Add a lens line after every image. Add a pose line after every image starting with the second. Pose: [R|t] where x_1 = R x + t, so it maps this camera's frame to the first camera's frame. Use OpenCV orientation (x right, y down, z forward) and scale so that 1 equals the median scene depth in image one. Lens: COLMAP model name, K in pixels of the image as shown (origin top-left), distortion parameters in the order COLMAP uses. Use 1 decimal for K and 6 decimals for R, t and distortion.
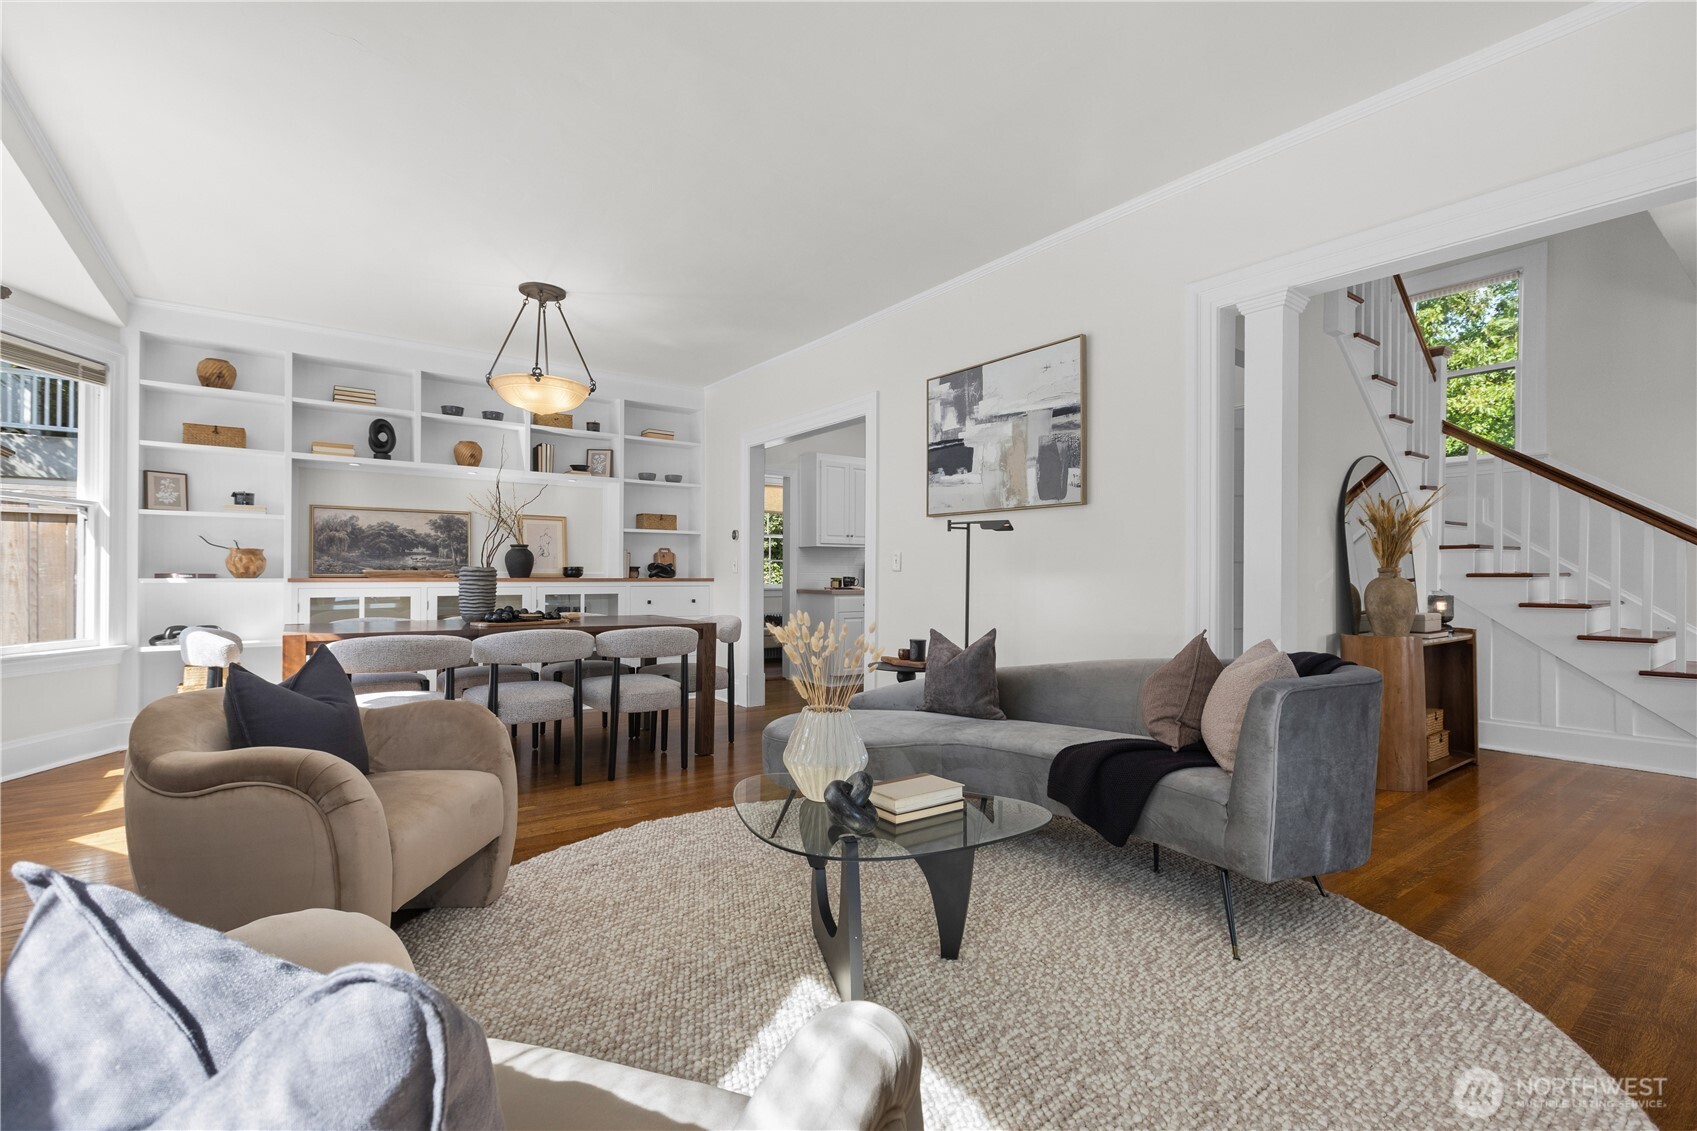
lens RADIAL K [[757.8, 0, 838.5], [0, 757.8, 573.6], [0, 0, 1]] dist [0.001631, 0.000489]
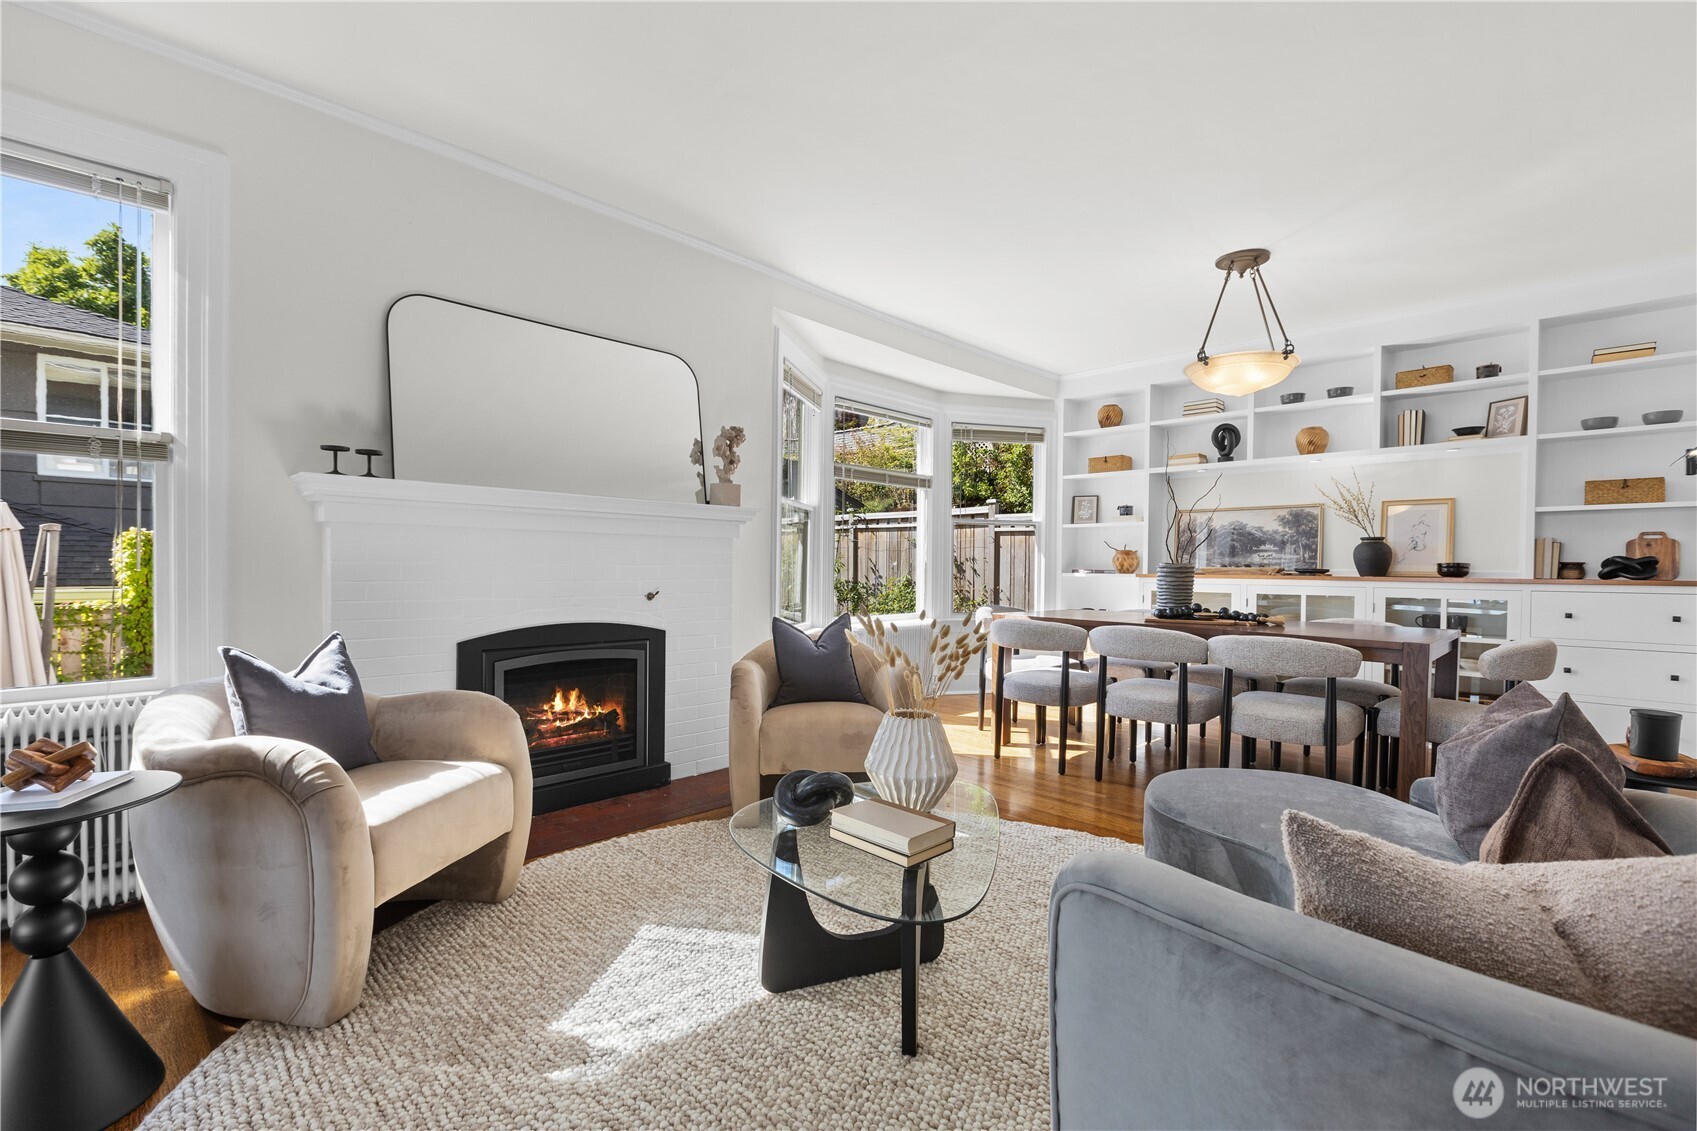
lens RADIAL K [[757.8, 0, 838.5], [0, 757.8, 573.6], [0, 0, 1]] dist [0.001631, 0.000489]
pose [[0.150874, 0.006767, -0.988530, 0.384914], [-0.007157, 0.999958, 0.005753, 0.002045], [0.988527, 0.006207, 0.150916, 0.338504]]
